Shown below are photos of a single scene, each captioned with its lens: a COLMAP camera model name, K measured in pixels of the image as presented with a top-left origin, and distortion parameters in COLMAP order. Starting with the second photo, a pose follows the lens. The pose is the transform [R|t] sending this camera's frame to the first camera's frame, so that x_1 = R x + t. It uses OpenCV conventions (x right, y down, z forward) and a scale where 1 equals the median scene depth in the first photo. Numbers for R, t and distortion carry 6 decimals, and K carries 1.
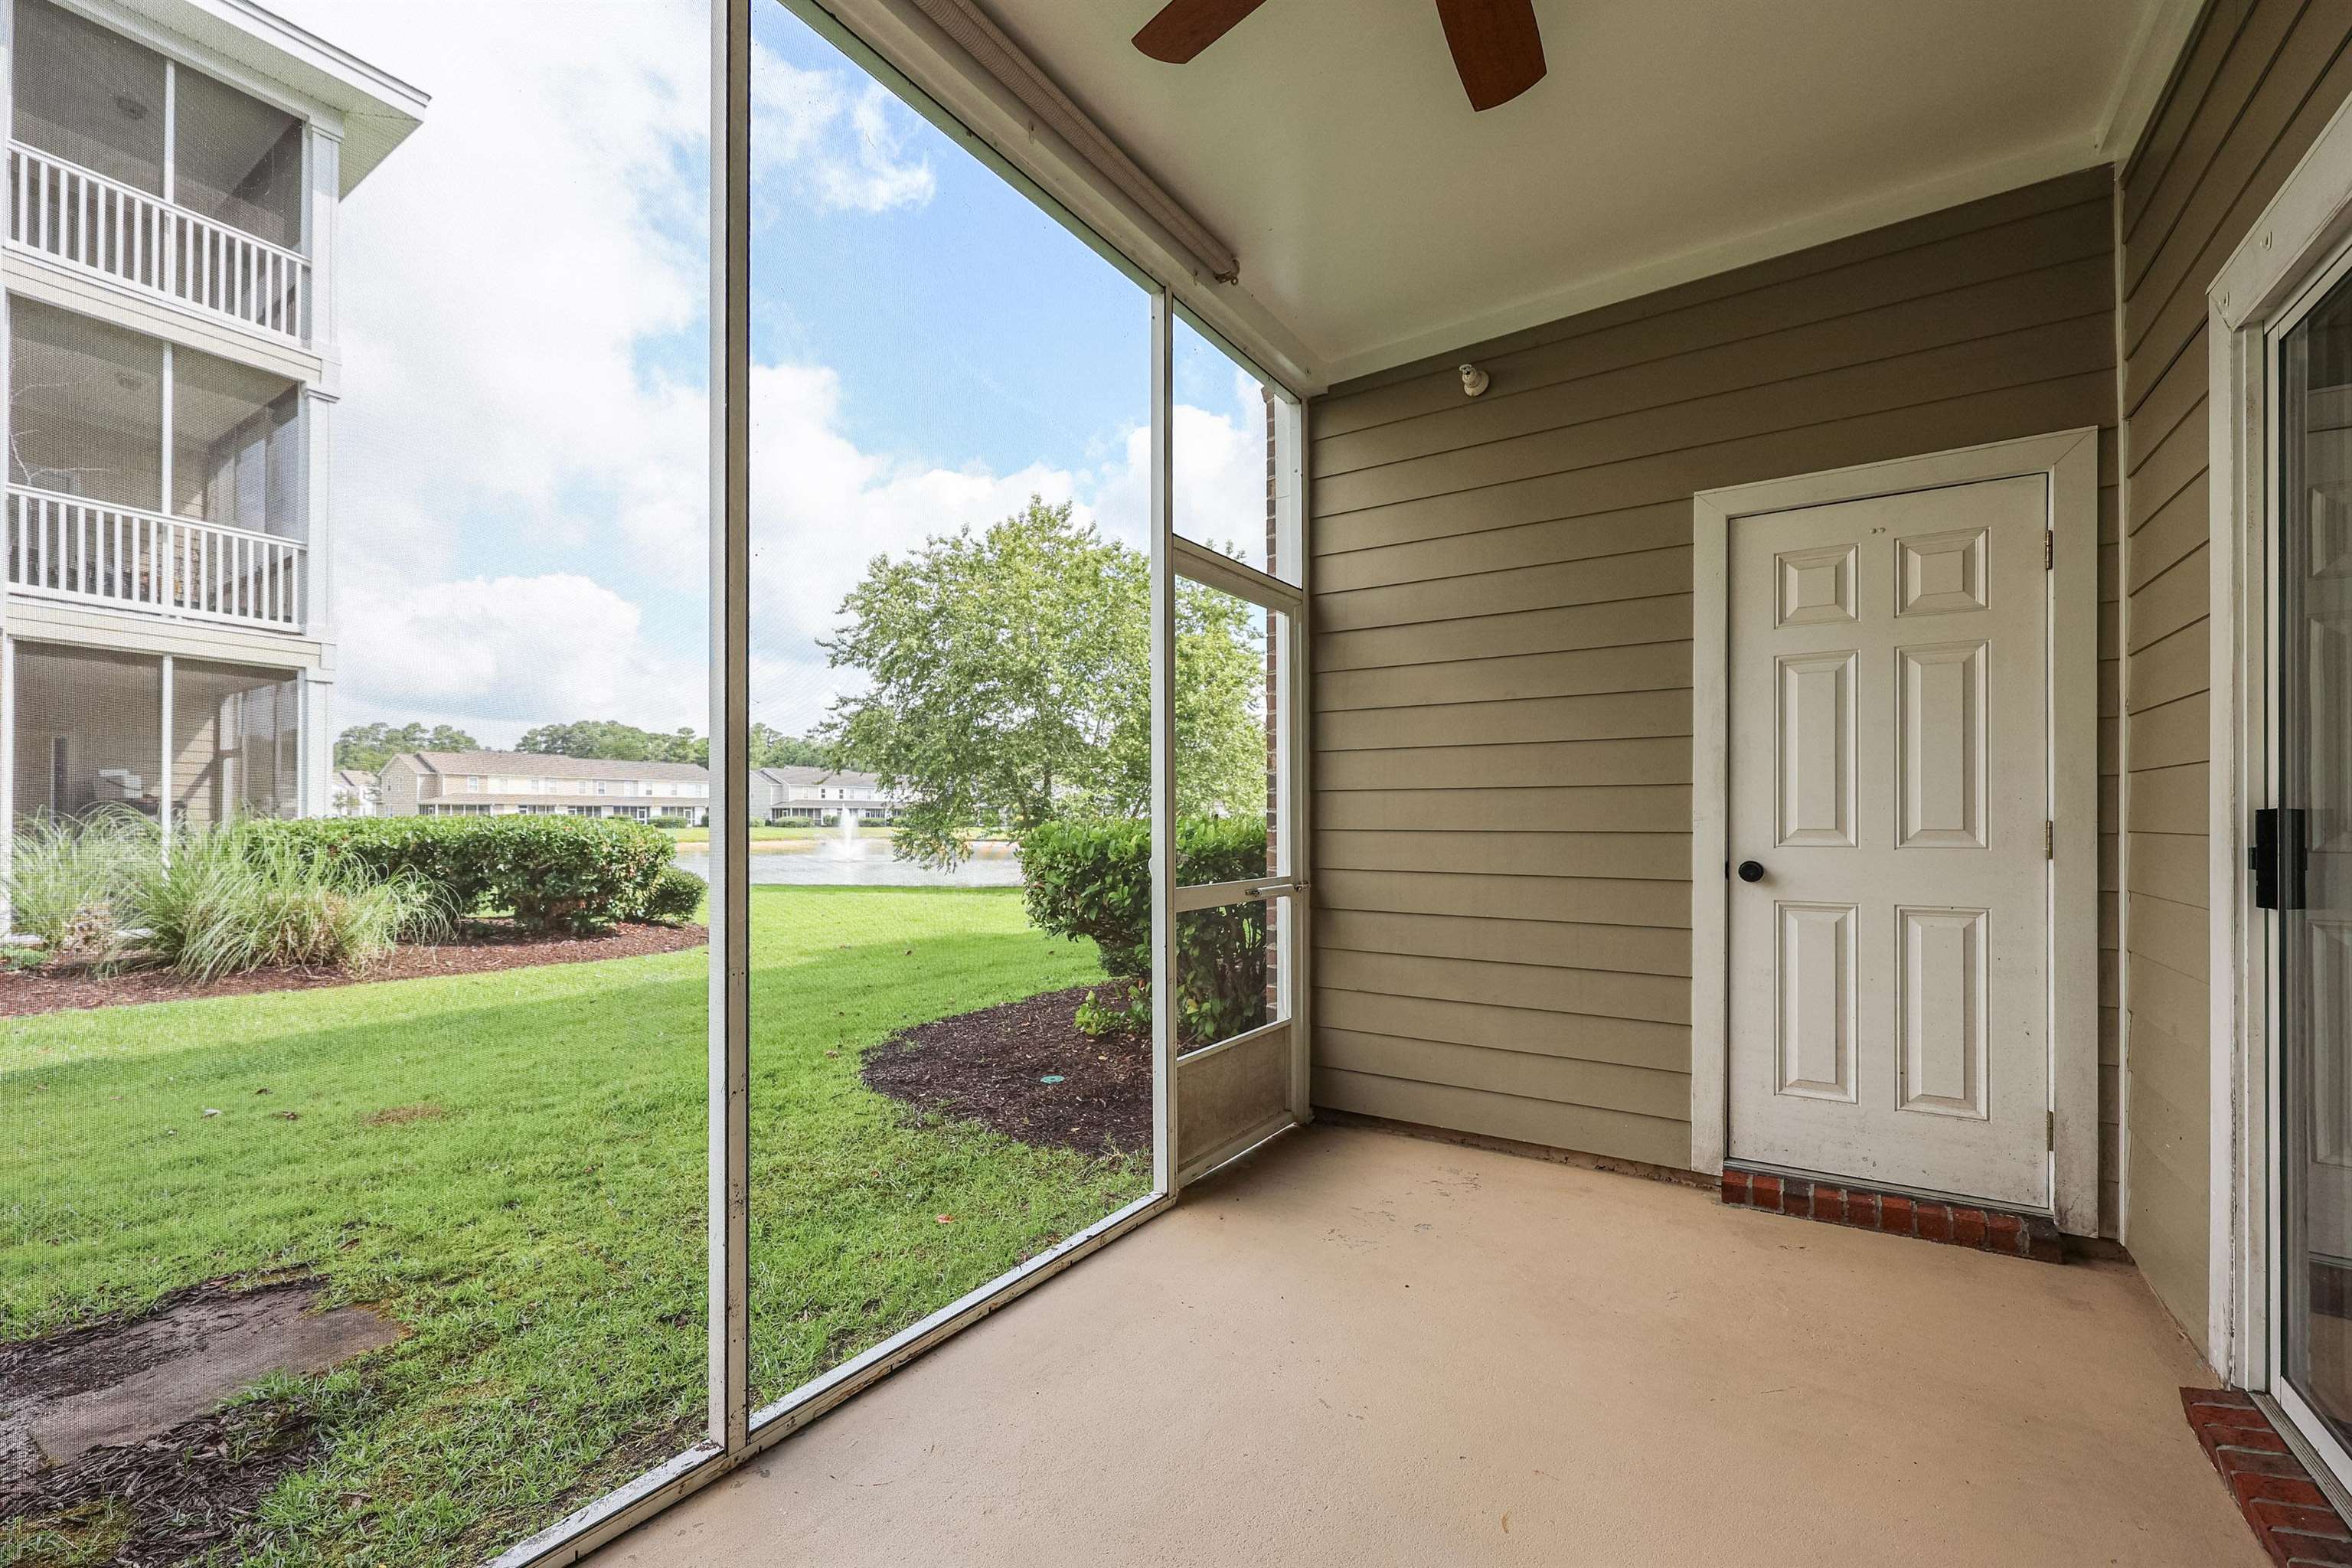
lens RADIAL K [[1032.5, 0, 1146.7], [0, 1032.5, 807.9], [0, 0, 1]] dist [-0.000947, 0.000757]
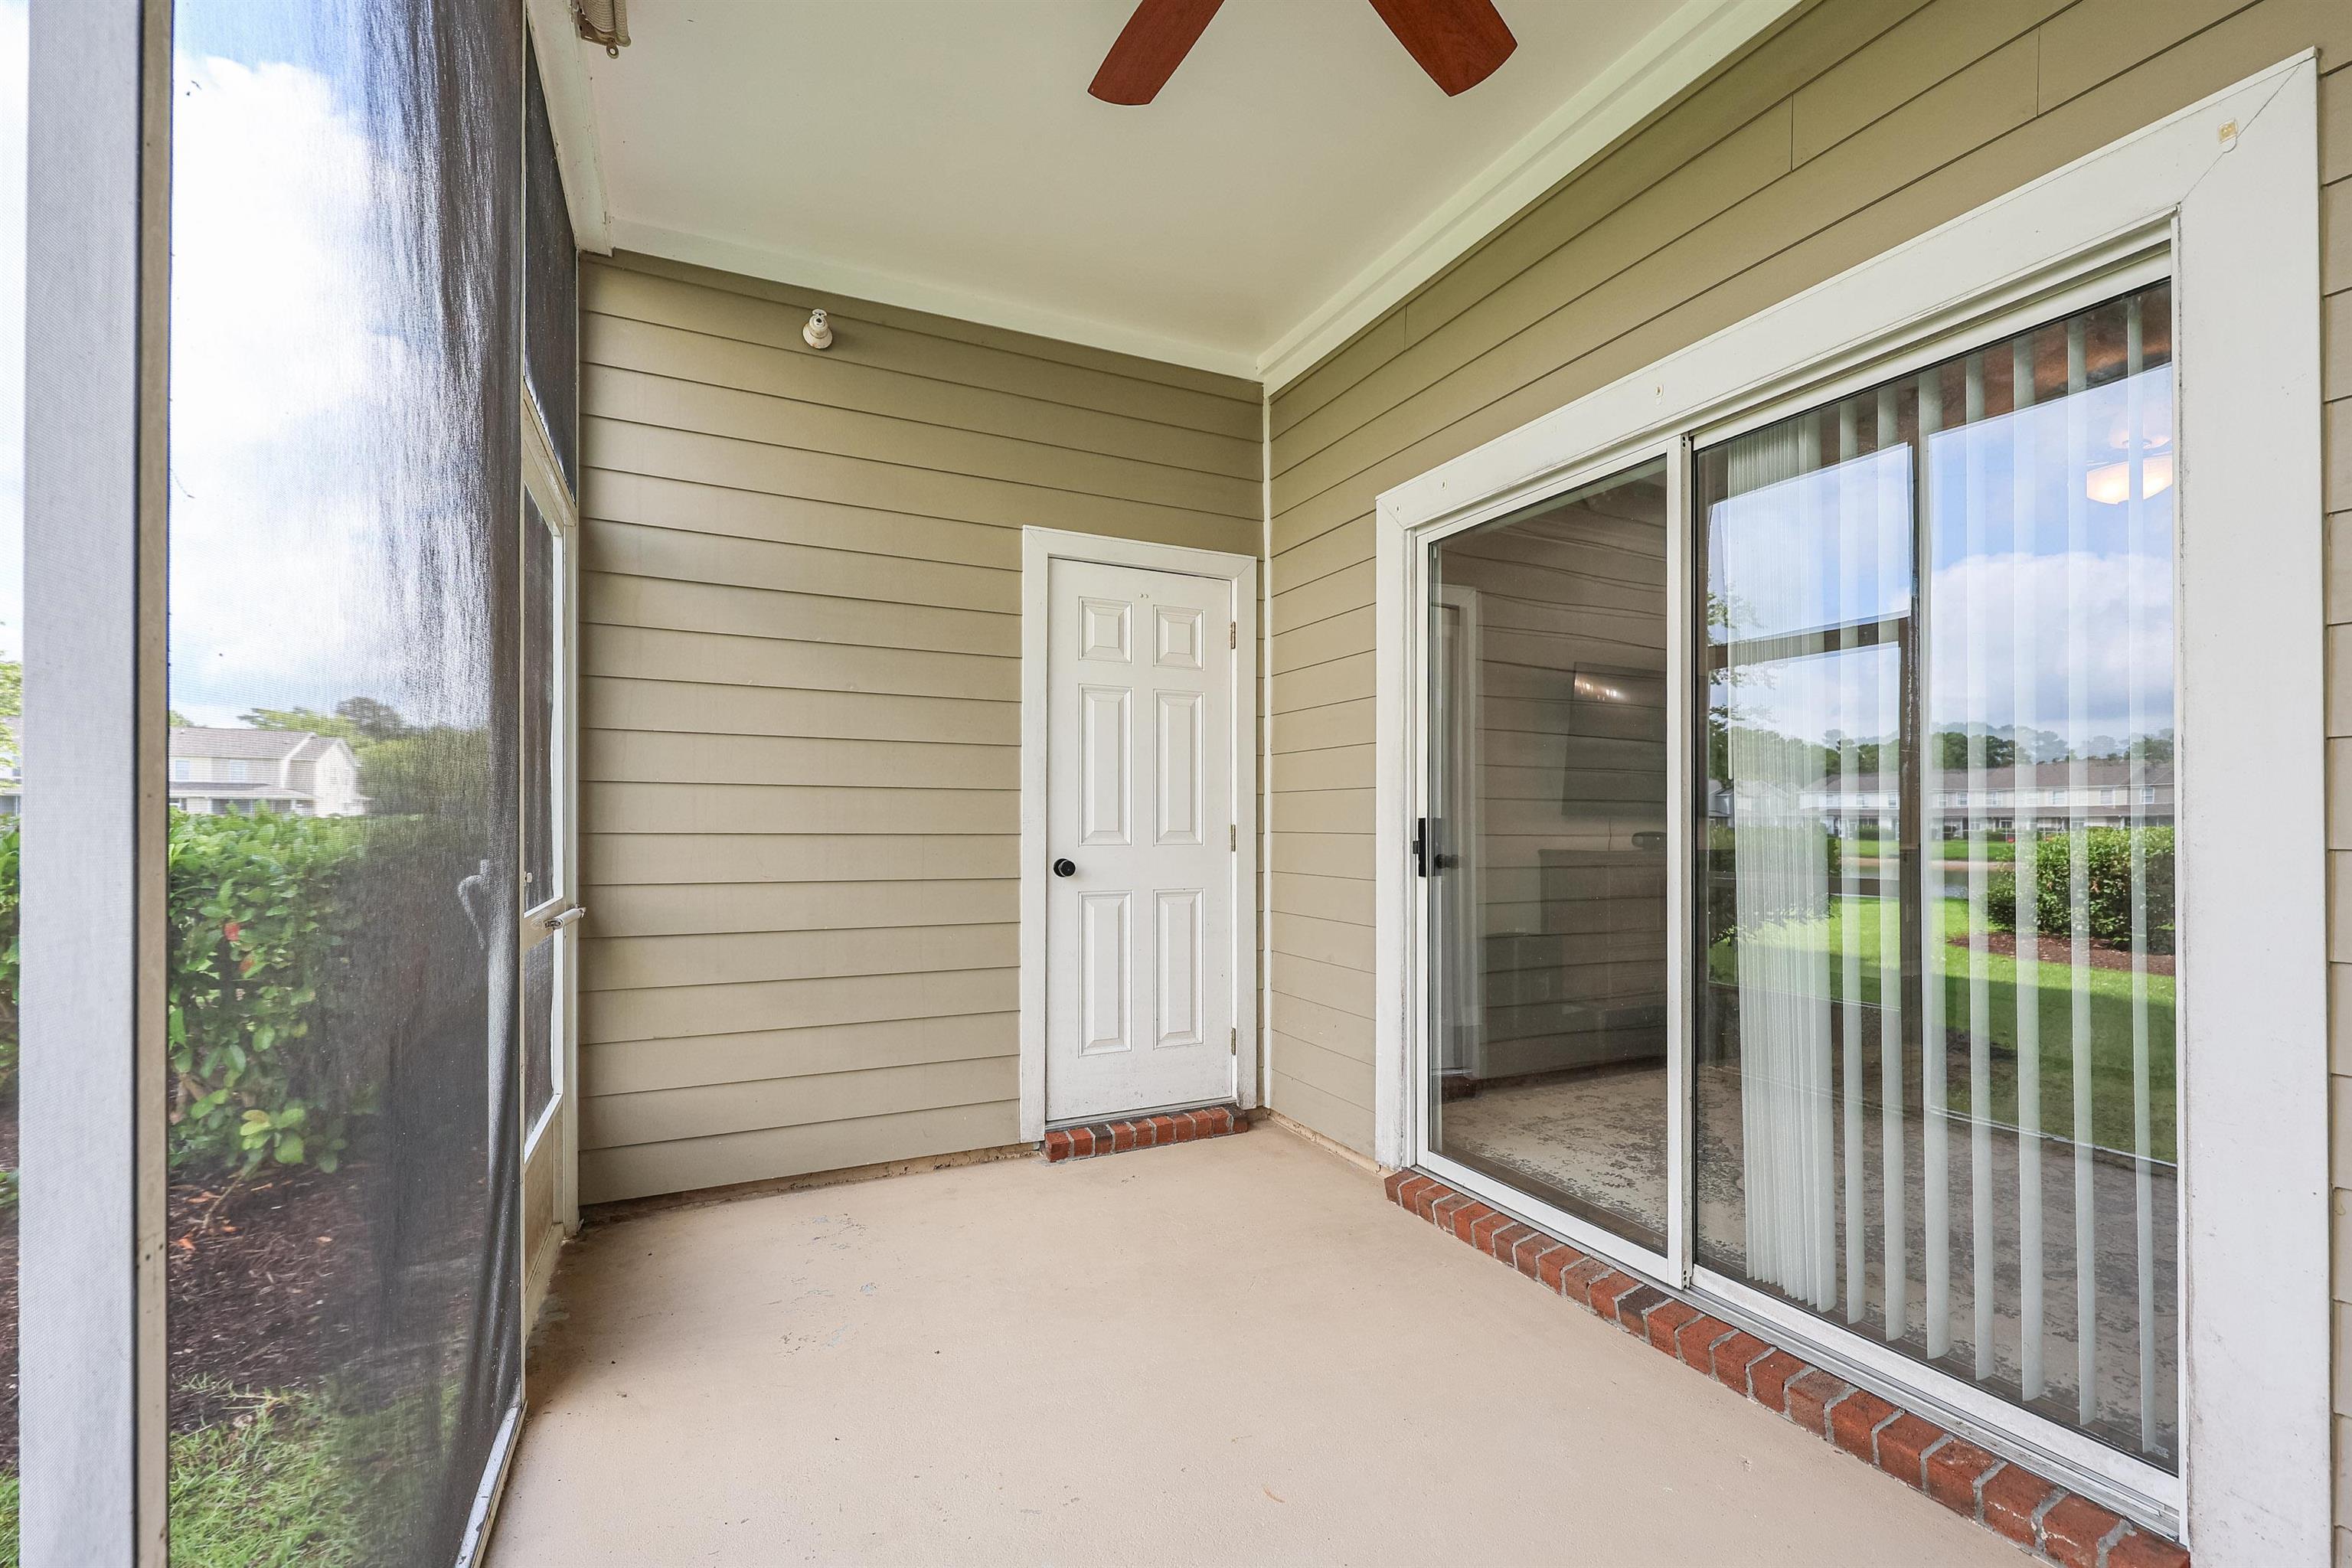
lens RADIAL K [[1032.5, 0, 1090.9], [0, 1032.5, 814.0], [0, 0, 1]] dist [-0.000947, 0.000757]
pose [[0.478830, 0.016030, 0.877762, -0.412785], [-0.013005, 0.999853, -0.011166, 0.014688], [-0.877812, -0.006069, 0.478968, 0.424491]]
